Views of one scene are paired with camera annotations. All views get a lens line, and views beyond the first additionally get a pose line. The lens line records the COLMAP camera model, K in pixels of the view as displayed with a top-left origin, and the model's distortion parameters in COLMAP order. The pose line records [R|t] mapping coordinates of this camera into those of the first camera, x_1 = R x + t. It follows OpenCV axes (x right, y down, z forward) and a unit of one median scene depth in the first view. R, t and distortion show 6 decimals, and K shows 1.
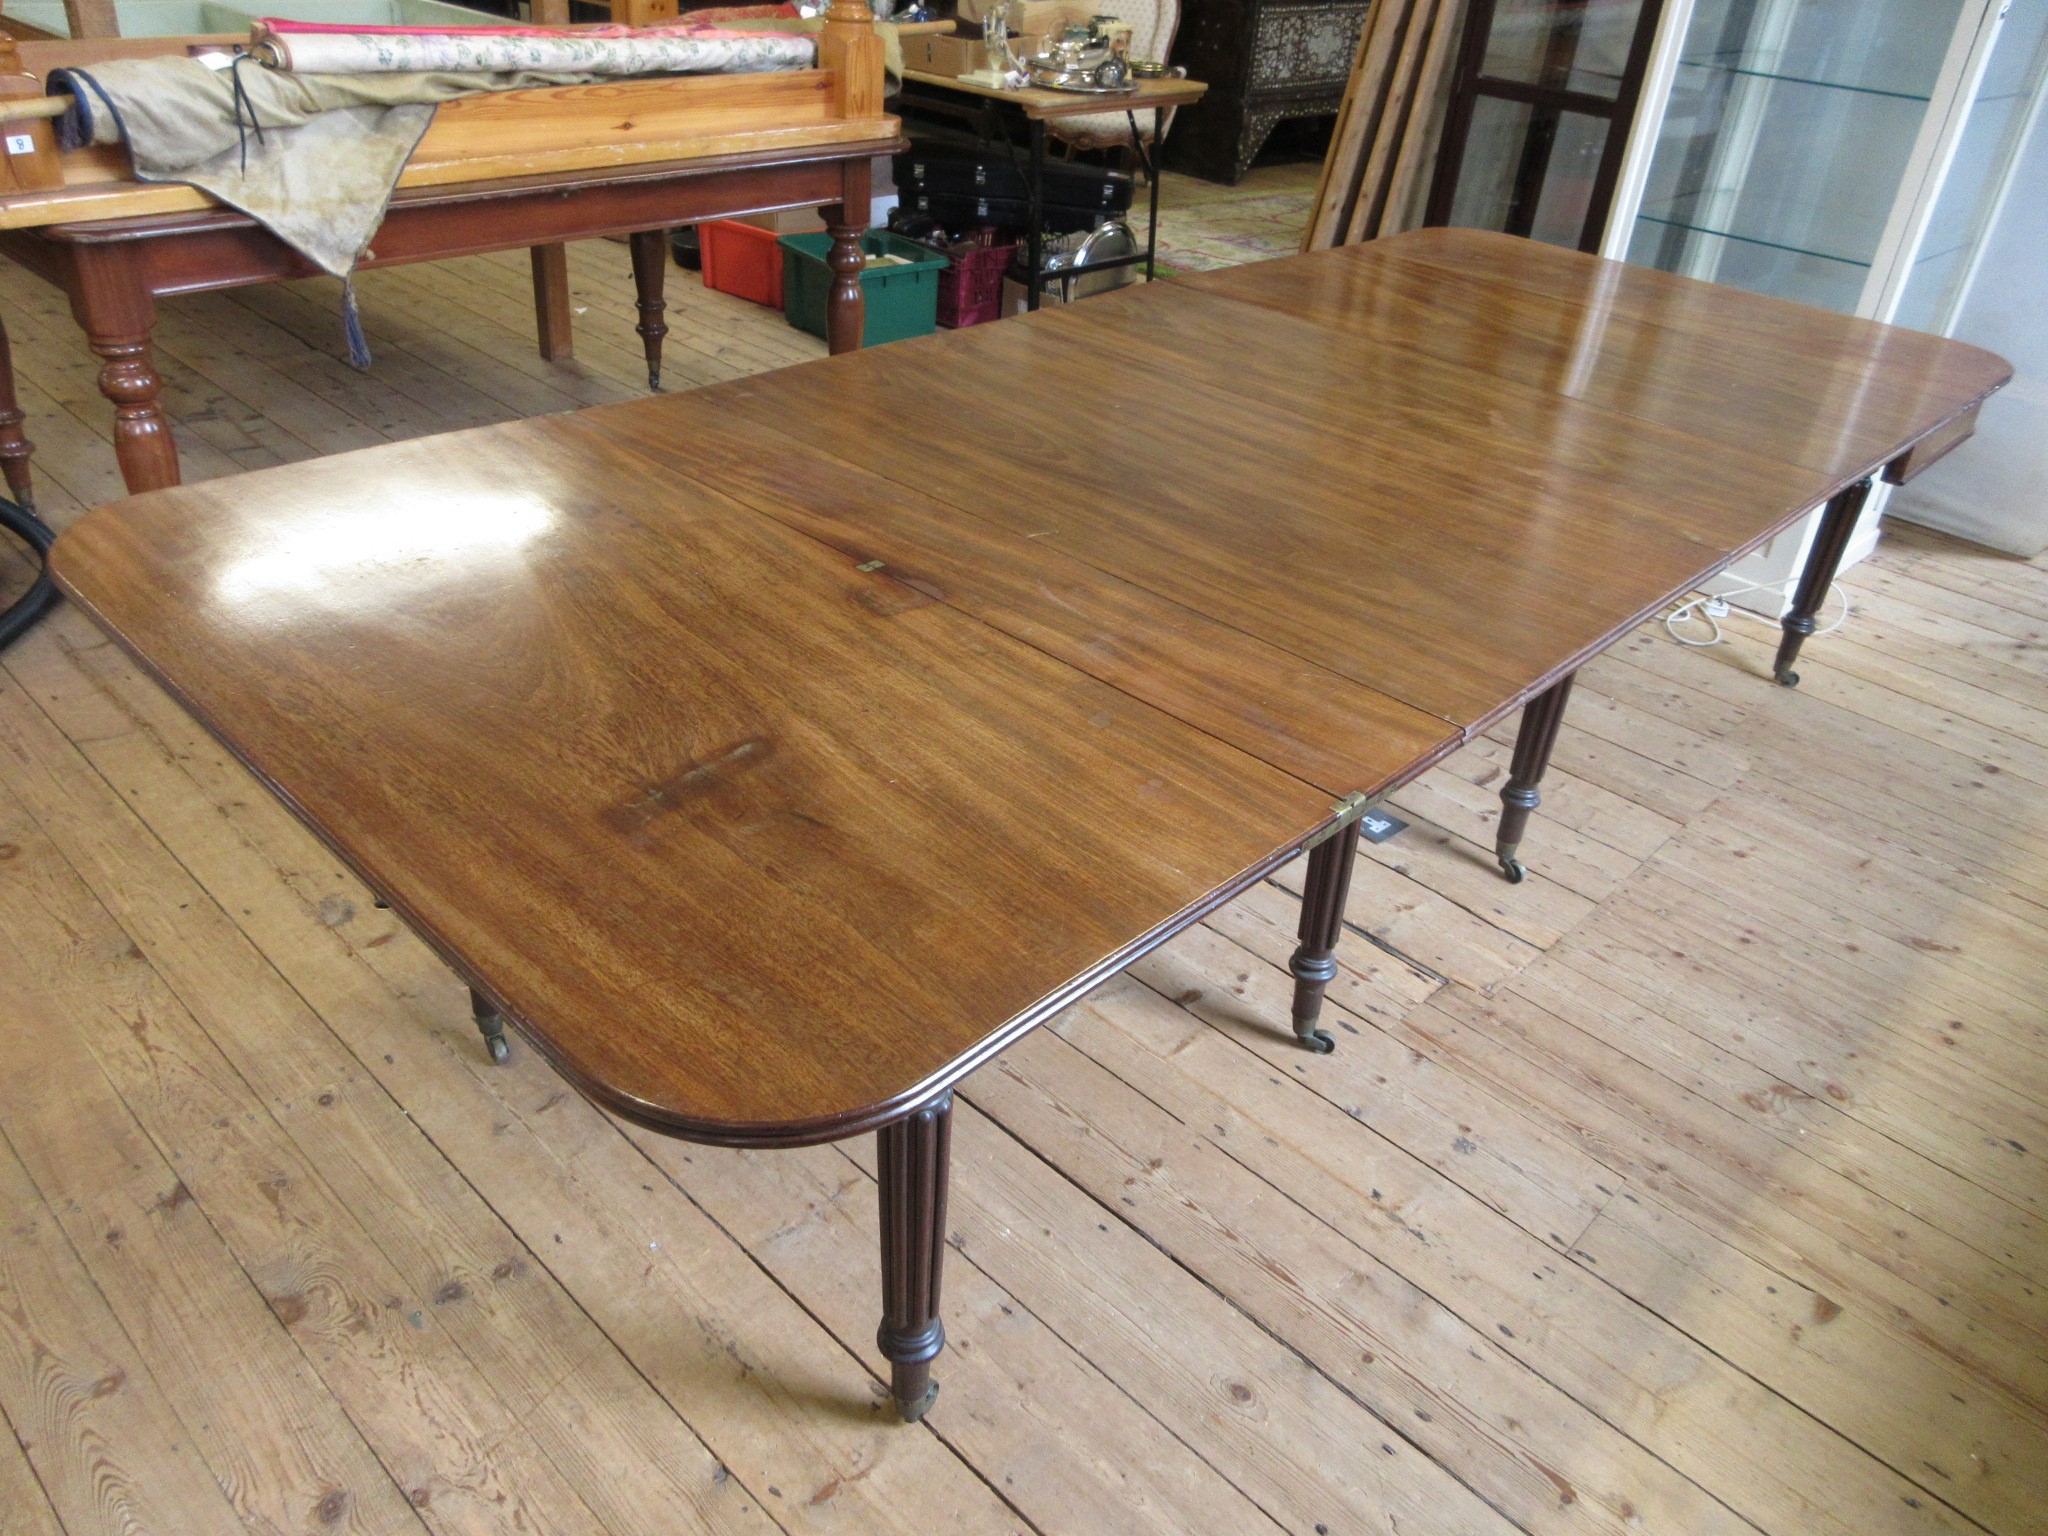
lens RADIAL K [[1505.4, 0, 1010.2], [0, 1505.4, 762.9], [0, 0, 1]] dist [-0.006649, 0.001296]
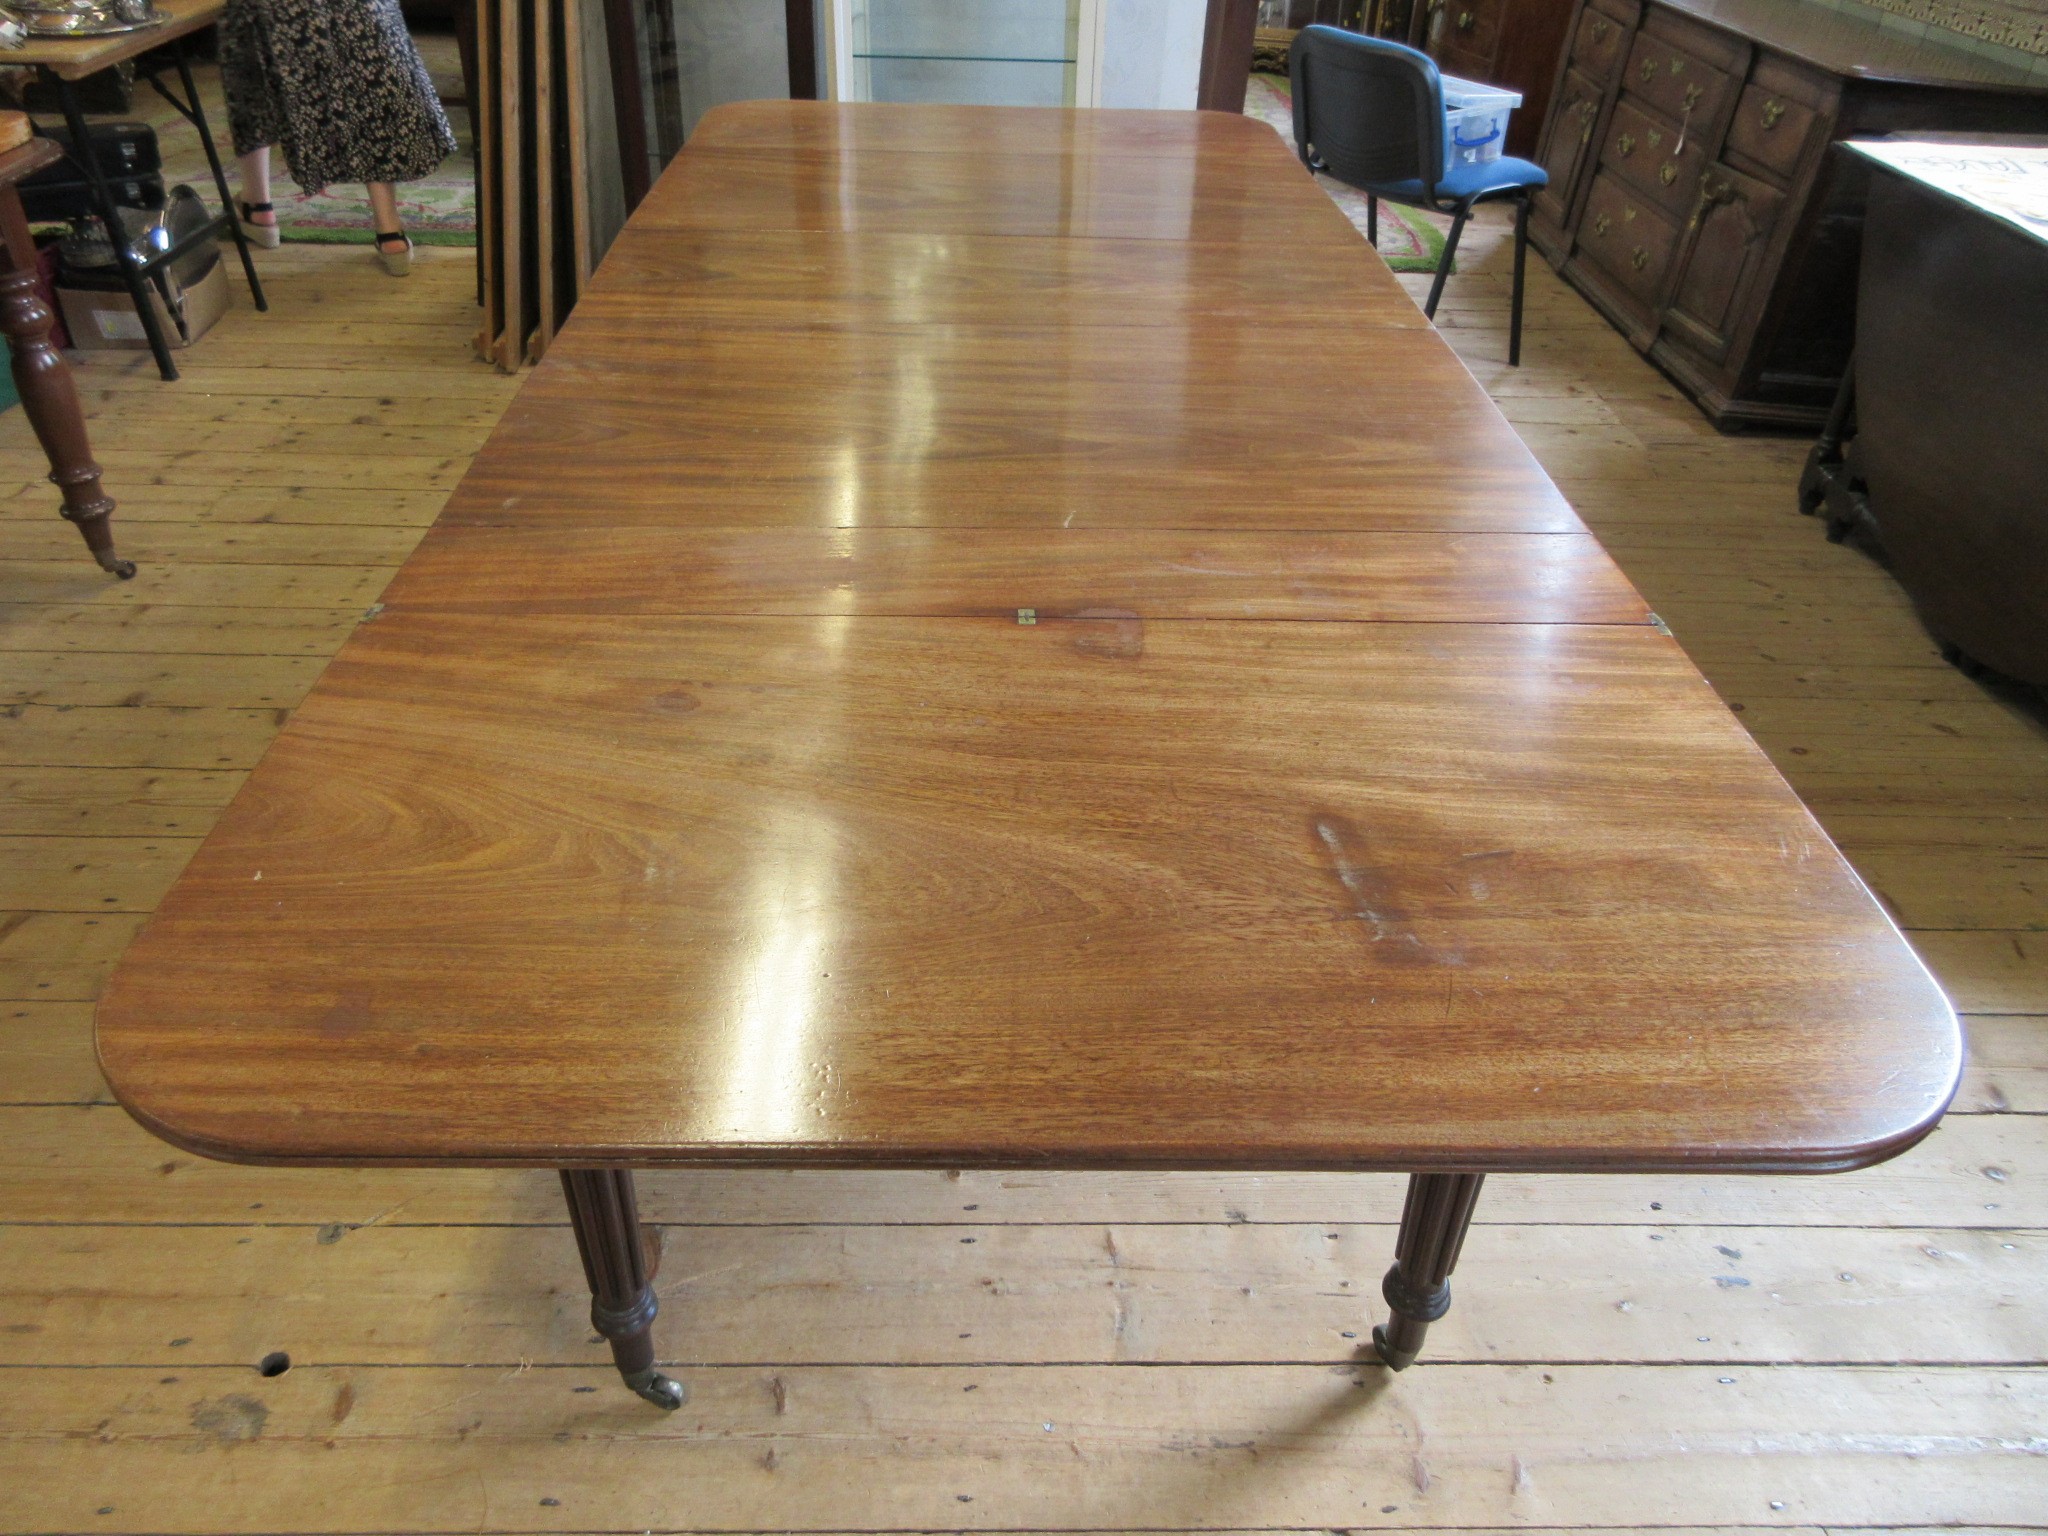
lens RADIAL K [[1505.4, 0, 1014.1], [0, 1505.4, 771.2], [0, 0, 1]] dist [-0.006649, 0.001296]
pose [[0.703012, -0.446155, 0.553823, -0.647789], [0.391669, 0.892891, 0.222129, -0.258254], [-0.593607, 0.060756, 0.802458, 0.319567]]
